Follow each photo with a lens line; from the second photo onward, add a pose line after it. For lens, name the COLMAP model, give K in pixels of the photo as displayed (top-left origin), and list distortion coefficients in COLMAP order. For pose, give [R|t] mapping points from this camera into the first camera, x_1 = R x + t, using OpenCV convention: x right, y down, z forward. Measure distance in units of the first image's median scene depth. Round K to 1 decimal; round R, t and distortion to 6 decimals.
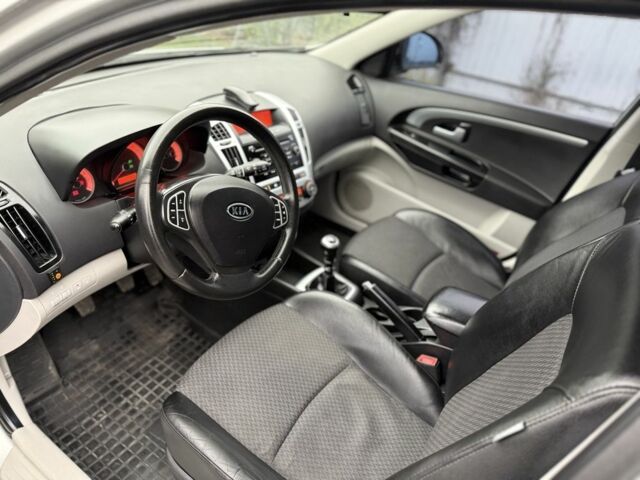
lens RADIAL K [[434.4, 0, 319.5], [0, 434.4, 237.7], [0, 0, 1]] dist [0.004287, -0.004457]
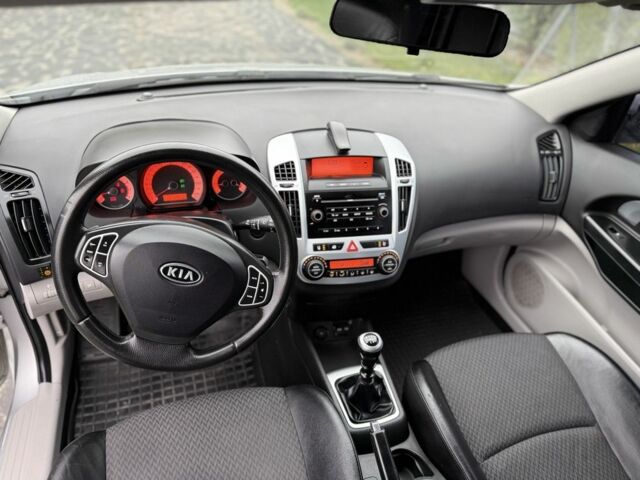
lens RADIAL K [[434.4, 0, 319.5], [0, 434.4, 237.7], [0, 0, 1]] dist [0.004287, -0.004457]
pose [[0.793701, 0.301710, -0.528215, 0.282182], [-0.321675, 0.945162, 0.056513, -0.166854], [0.516299, 0.125059, 0.847228, 0.285860]]
